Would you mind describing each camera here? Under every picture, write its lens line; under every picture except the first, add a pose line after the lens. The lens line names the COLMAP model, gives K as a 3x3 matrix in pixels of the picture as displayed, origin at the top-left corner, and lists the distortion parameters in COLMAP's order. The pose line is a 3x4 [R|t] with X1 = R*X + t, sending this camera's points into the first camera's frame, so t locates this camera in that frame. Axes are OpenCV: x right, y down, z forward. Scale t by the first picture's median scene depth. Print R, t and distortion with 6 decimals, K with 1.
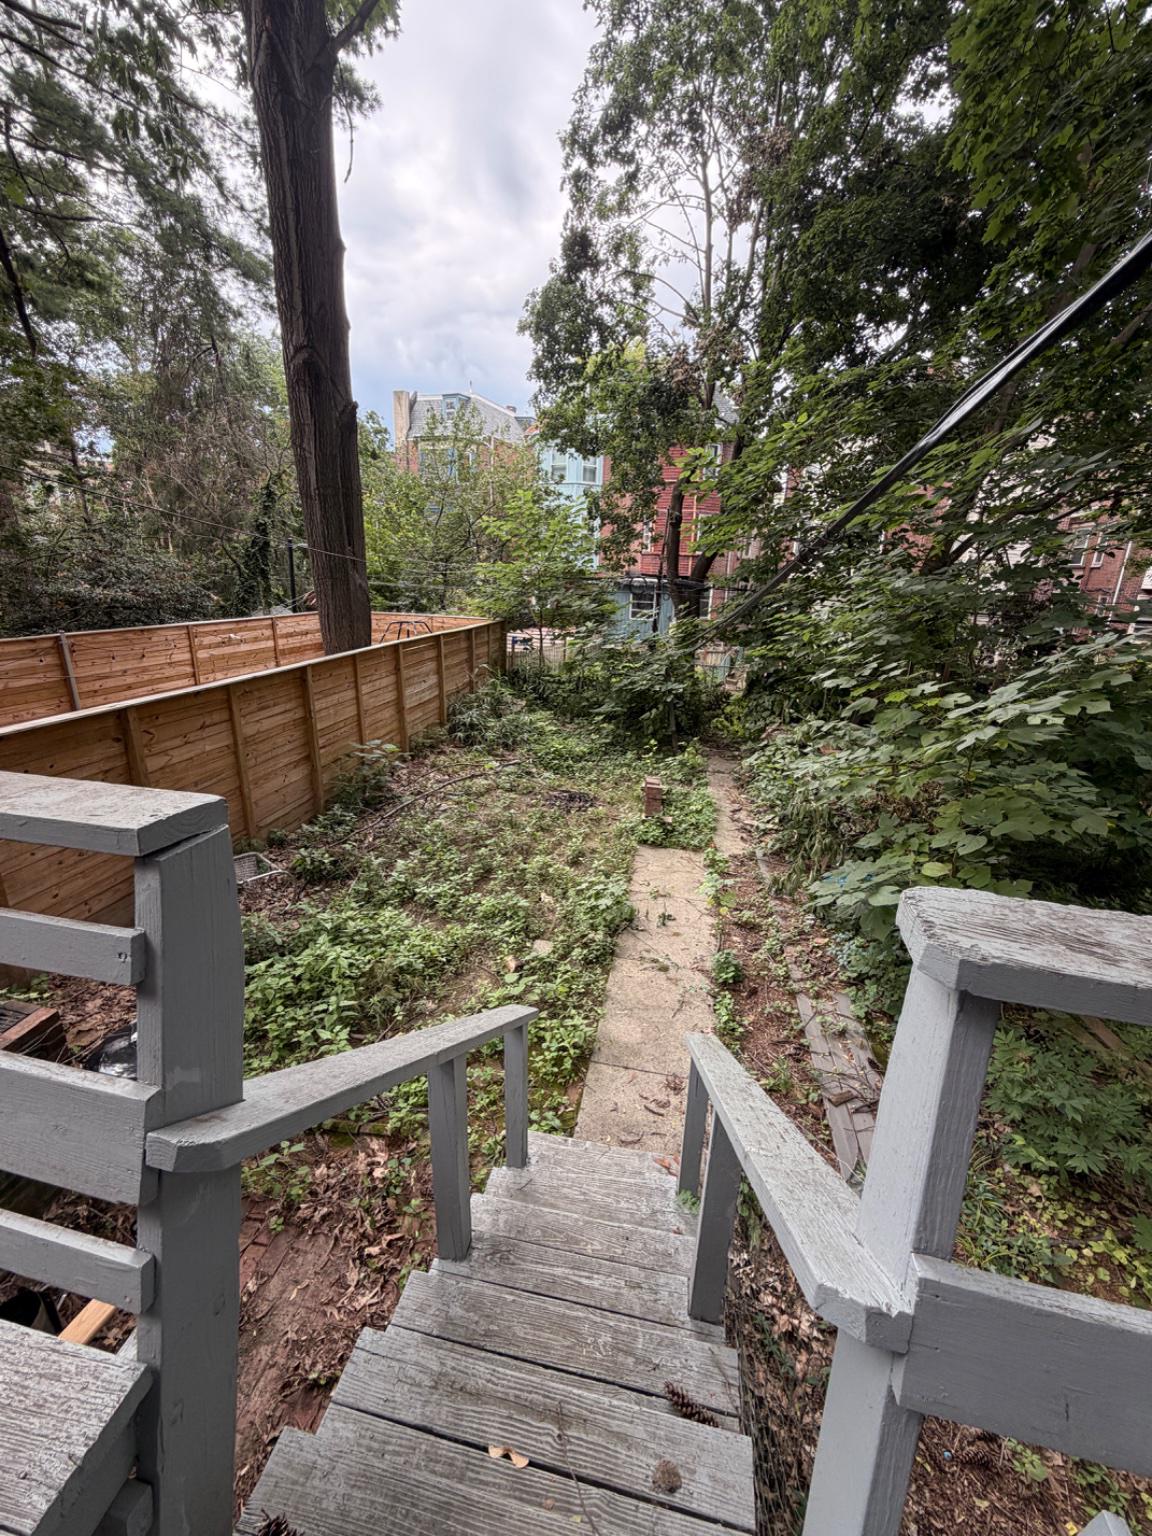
lens RADIAL K [[614.2, 0, 580.0], [0, 614.2, 761.5], [0, 0, 1]] dist [0.000419, 0.000412]
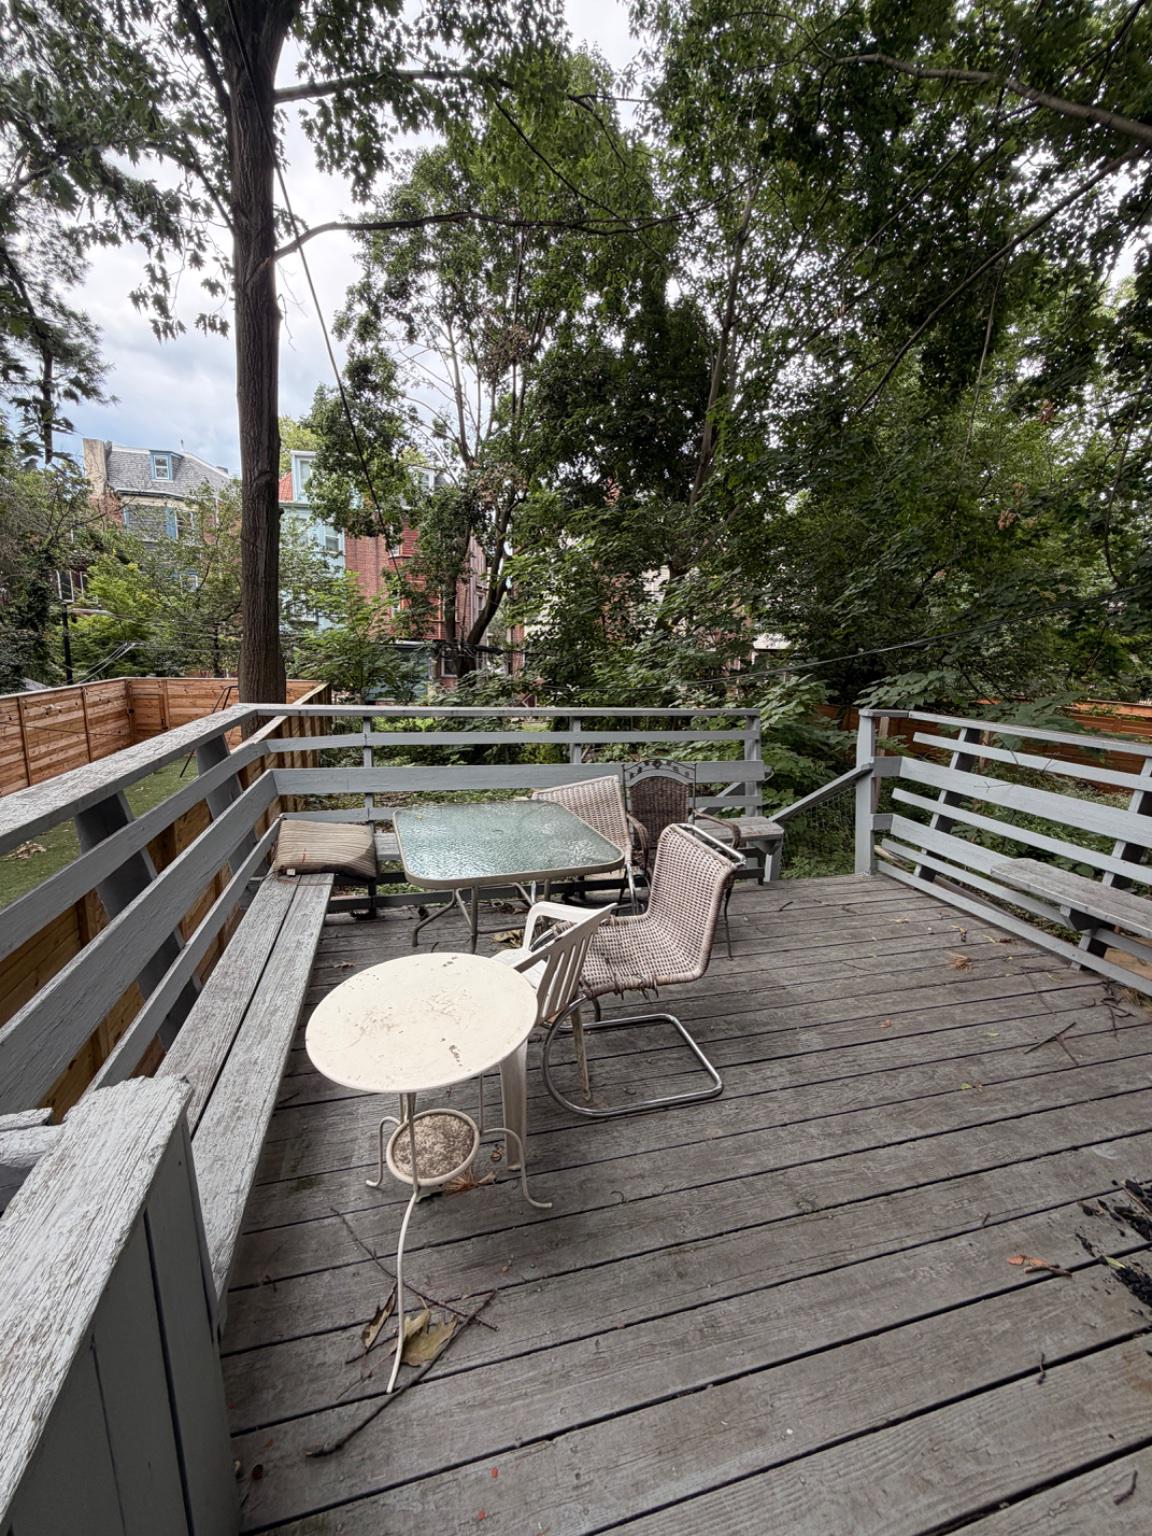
lens RADIAL K [[614.2, 0, 571.5], [0, 614.2, 770.0], [0, 0, 1]] dist [0.000419, 0.000412]
pose [[0.889448, -0.092345, 0.447610, -0.263094], [0.126809, 0.990785, -0.047579, 0.036370], [-0.439092, 0.099080, 0.892962, -0.174345]]
